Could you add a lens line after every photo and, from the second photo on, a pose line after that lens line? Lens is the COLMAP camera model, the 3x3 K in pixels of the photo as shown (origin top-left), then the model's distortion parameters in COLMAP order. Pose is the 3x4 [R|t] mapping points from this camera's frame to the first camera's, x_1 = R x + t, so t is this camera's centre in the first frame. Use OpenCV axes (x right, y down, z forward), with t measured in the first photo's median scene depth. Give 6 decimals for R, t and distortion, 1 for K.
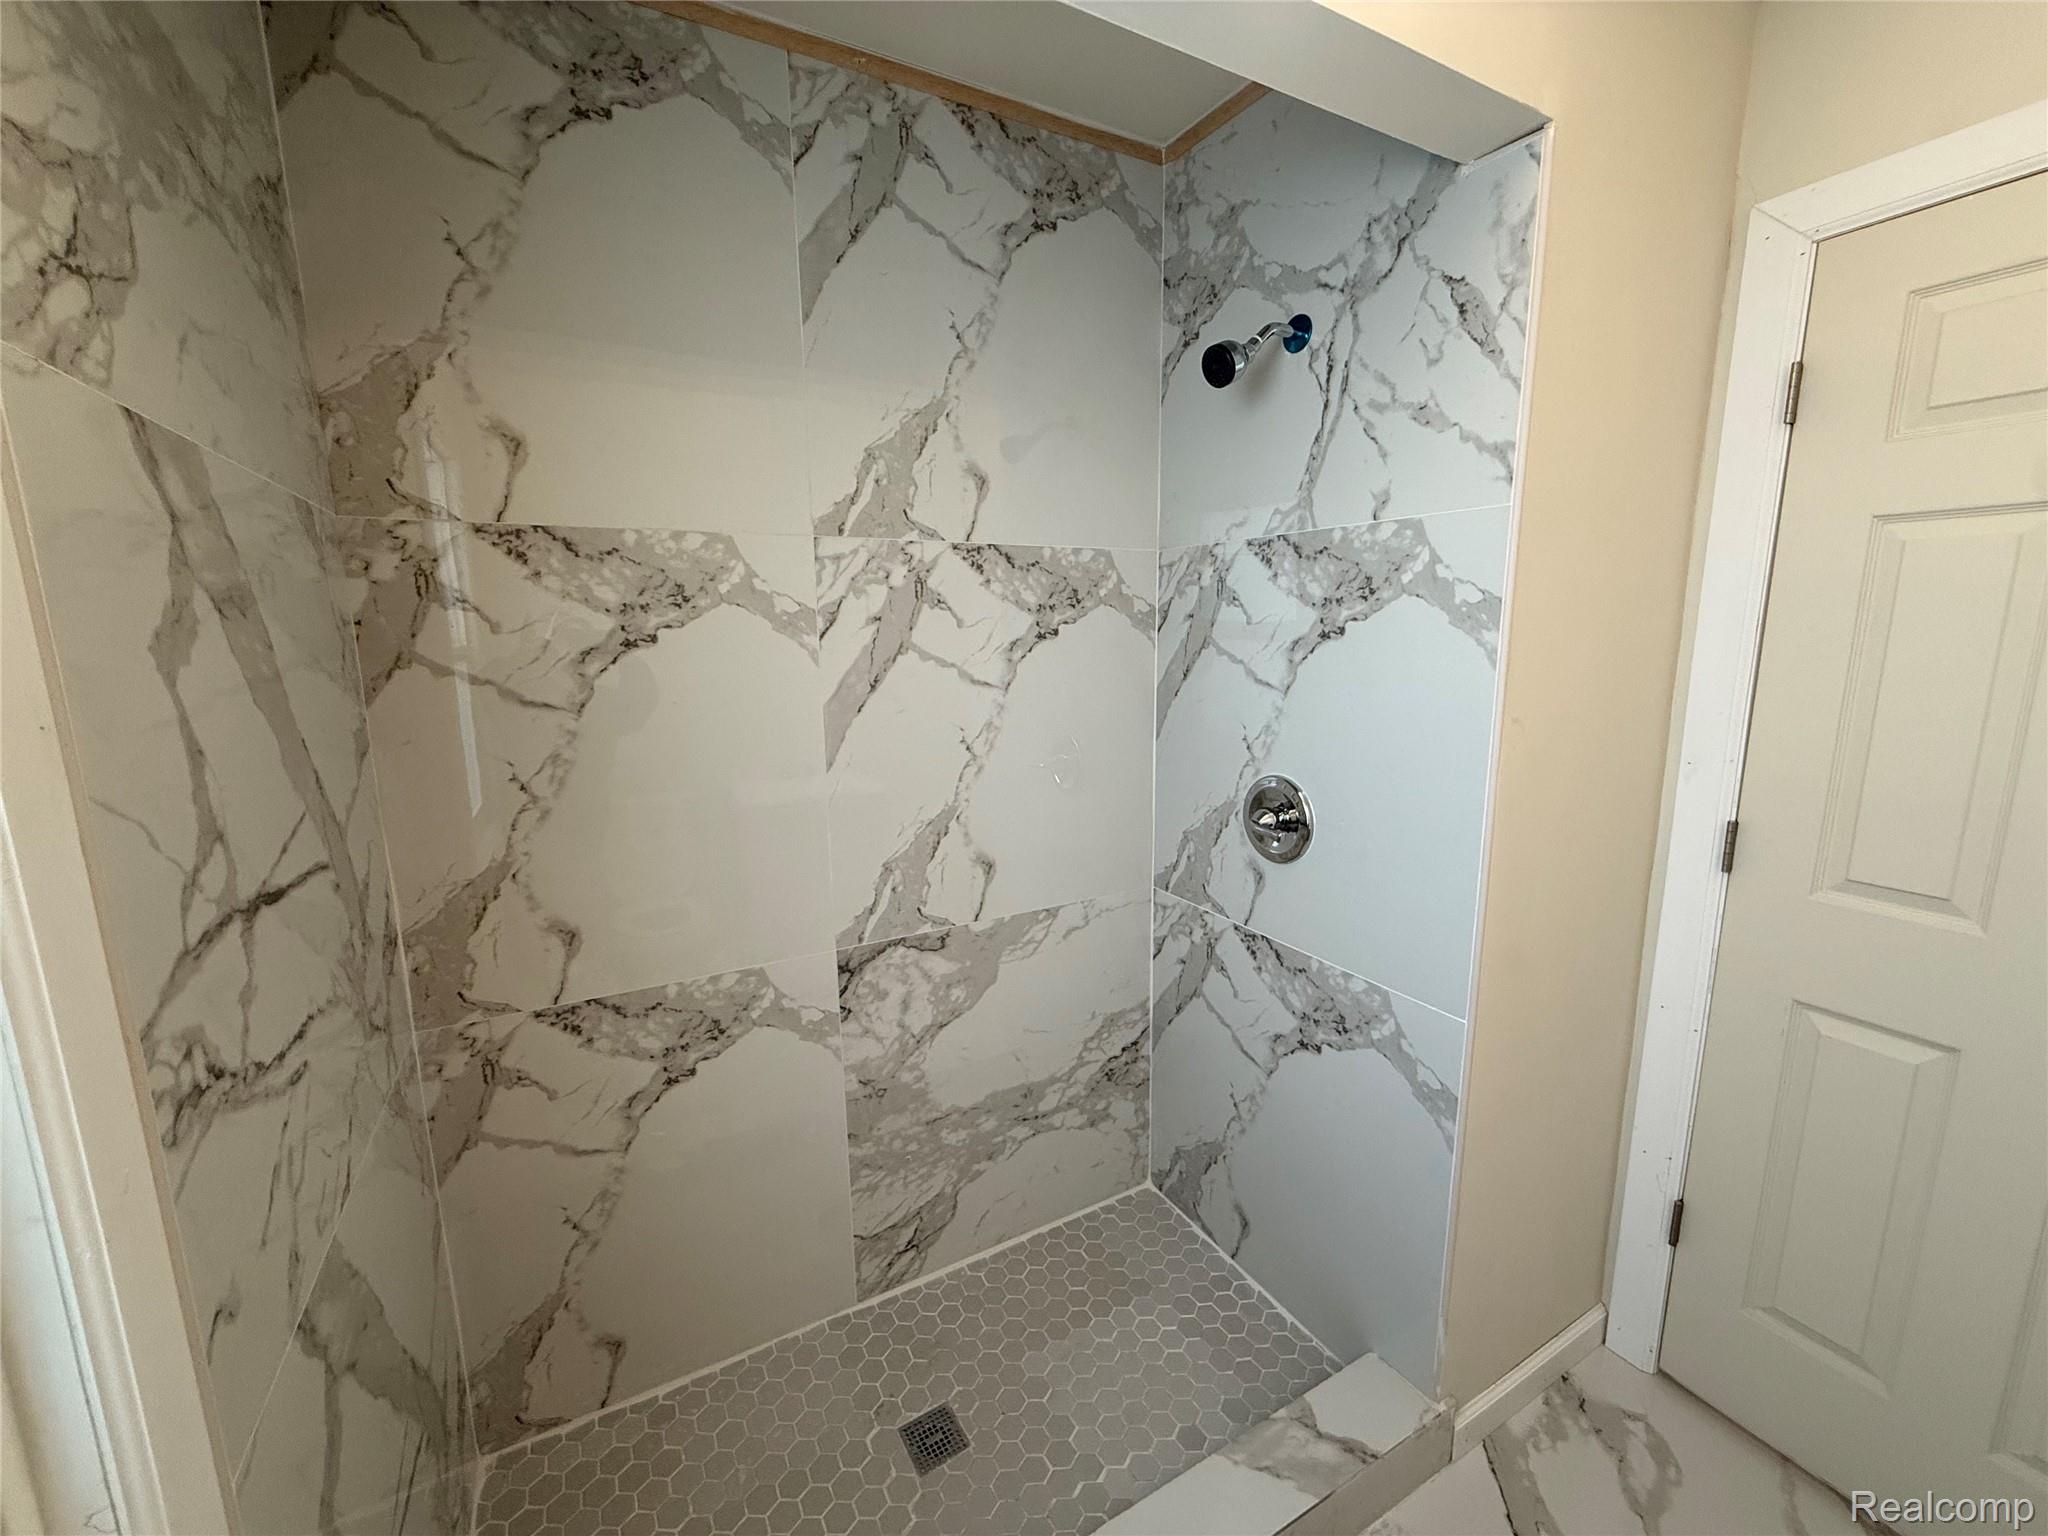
lens RADIAL K [[827.5, 0, 1024.0], [0, 827.5, 768.0], [0, 0, 1]] dist [0.001687, 0.000212]
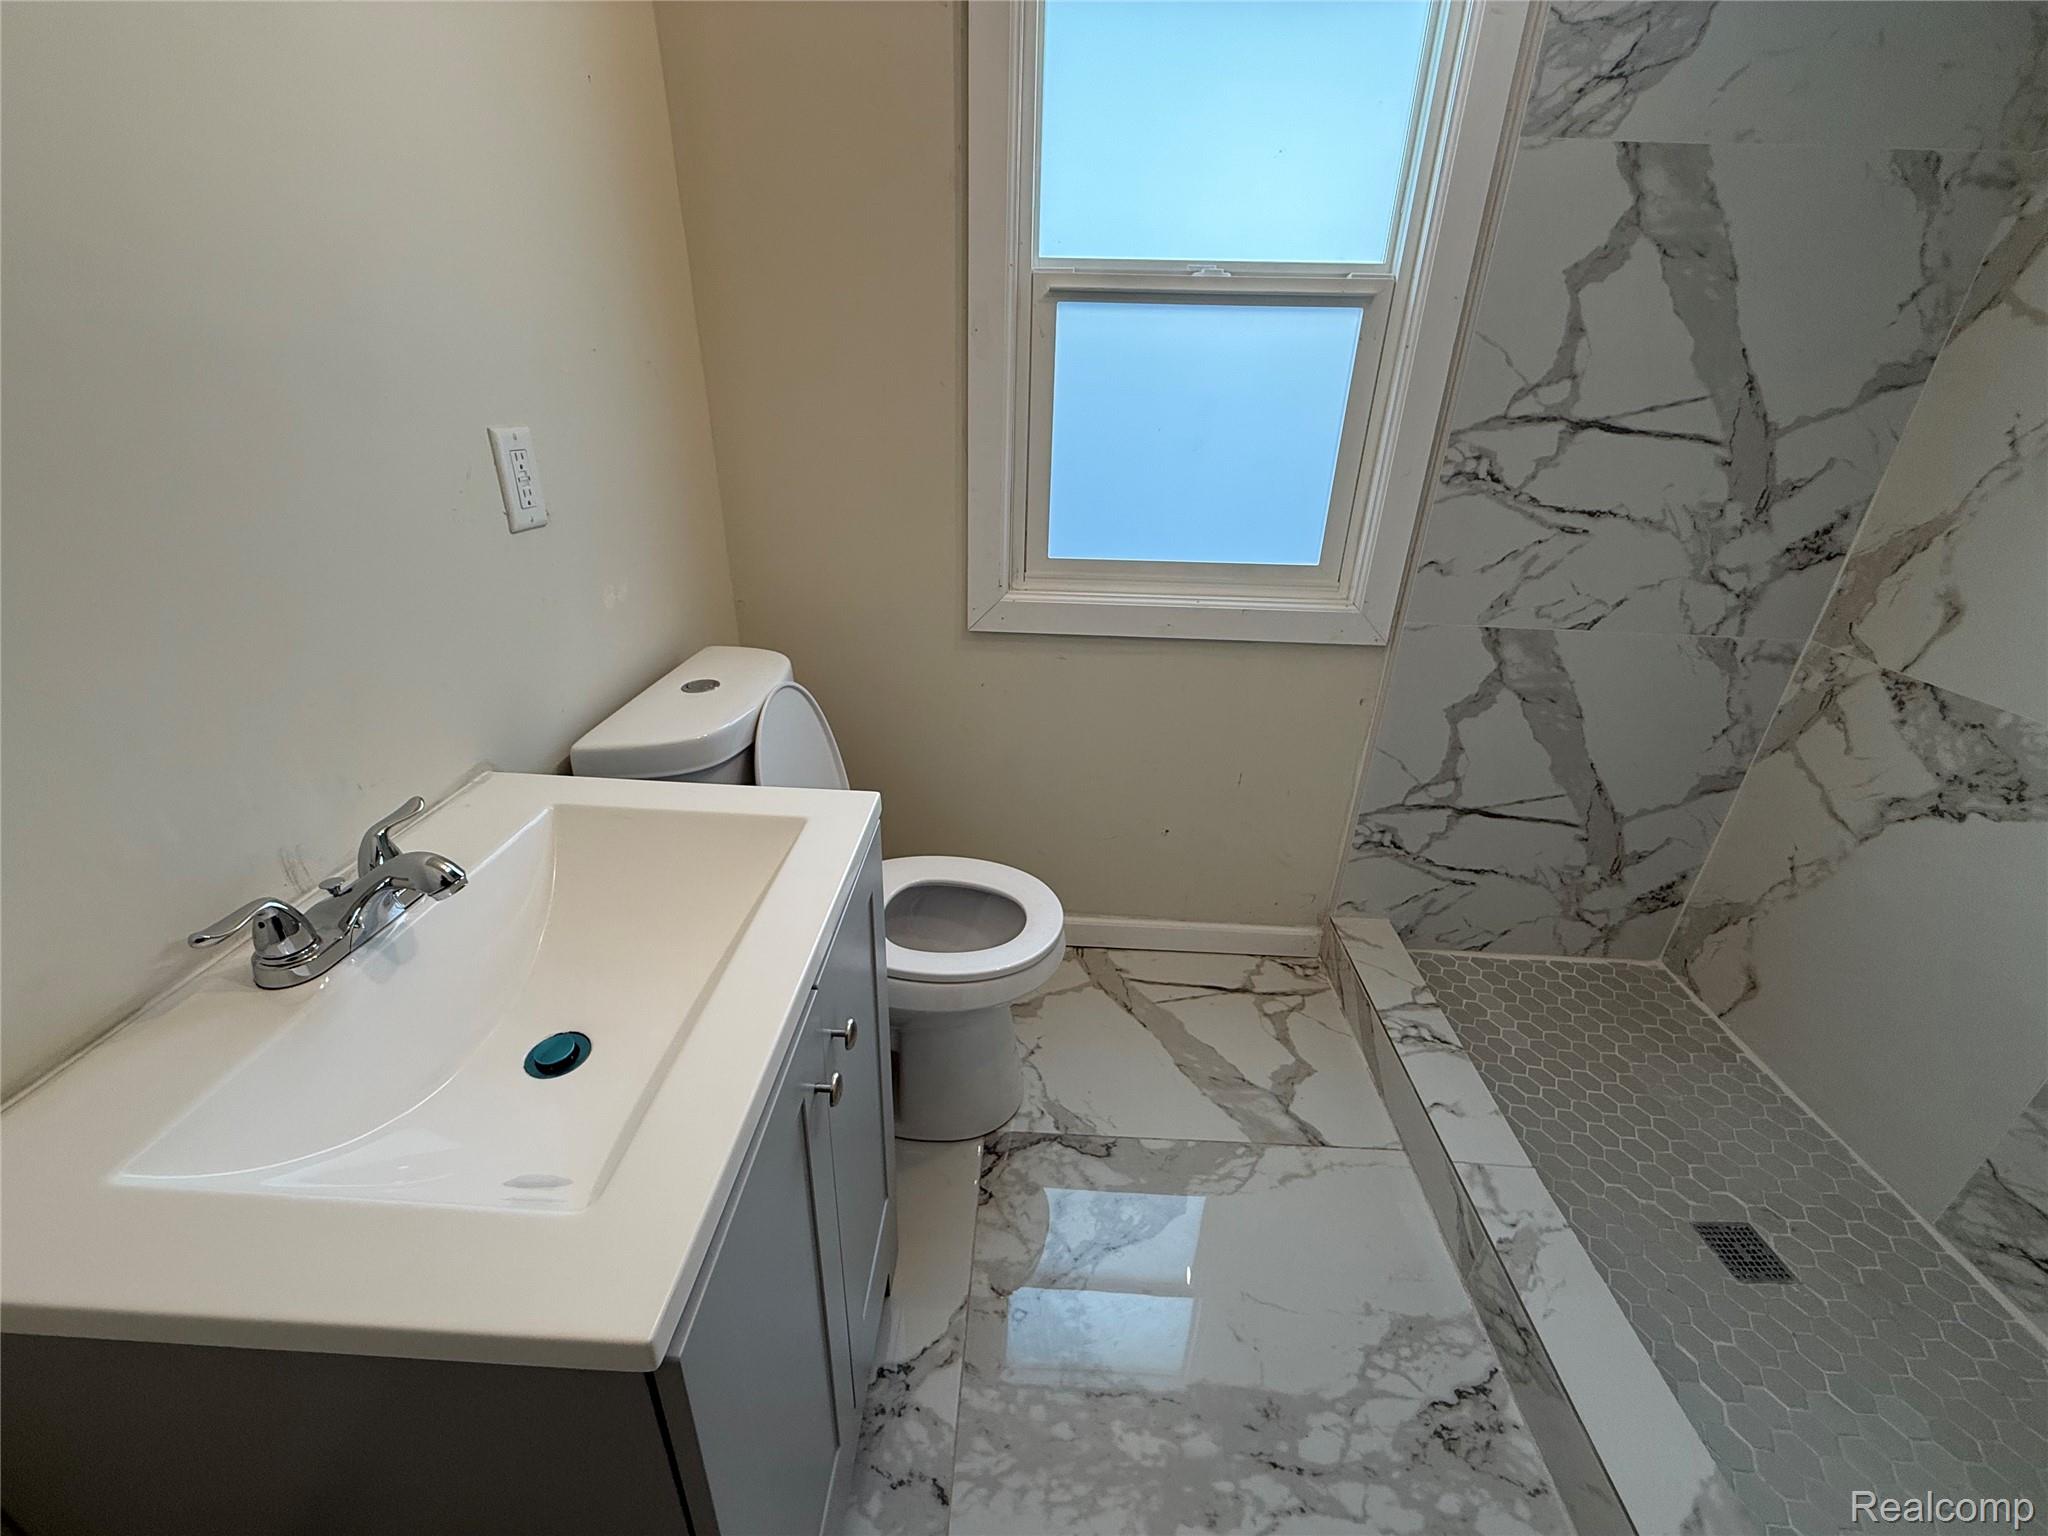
lens RADIAL K [[827.5, 0, 1024.0], [0, 827.5, 768.0], [0, 0, 1]] dist [0.001687, 0.000212]
pose [[-0.519633, 0.357470, -0.776014, 0.819105], [-0.170898, 0.846424, 0.504341, 0.048951], [0.837123, 0.394691, -0.378739, 0.497058]]
